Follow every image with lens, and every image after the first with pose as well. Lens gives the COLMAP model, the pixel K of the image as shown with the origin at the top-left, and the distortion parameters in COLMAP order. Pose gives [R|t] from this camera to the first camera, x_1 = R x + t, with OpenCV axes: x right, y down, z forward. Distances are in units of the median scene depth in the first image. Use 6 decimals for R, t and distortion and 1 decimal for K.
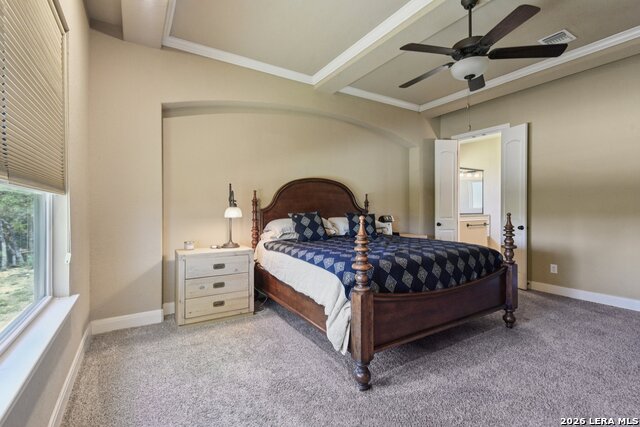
lens RADIAL K [[295.2, 0, 318.8], [0, 295.2, 213.4], [0, 0, 1]] dist [0.023984, -0.012787]
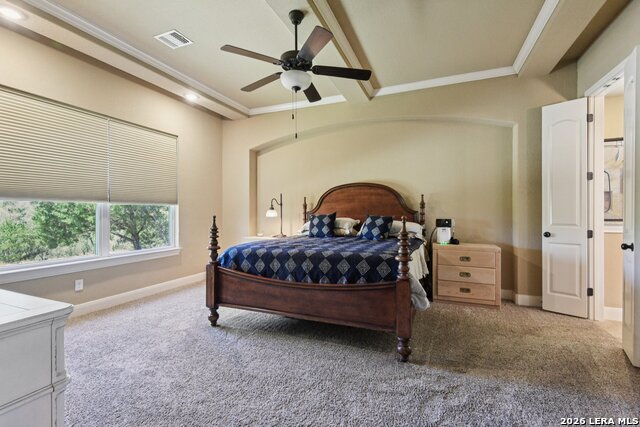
lens RADIAL K [[295.2, 0, 318.8], [0, 295.2, 213.4], [0, 0, 1]] dist [0.023984, -0.012787]
pose [[0.580040, 0.002415, -0.814585, 0.859183], [-0.014987, 0.999858, -0.007707, 0.003958], [0.814450, 0.016679, 0.579993, 0.273488]]
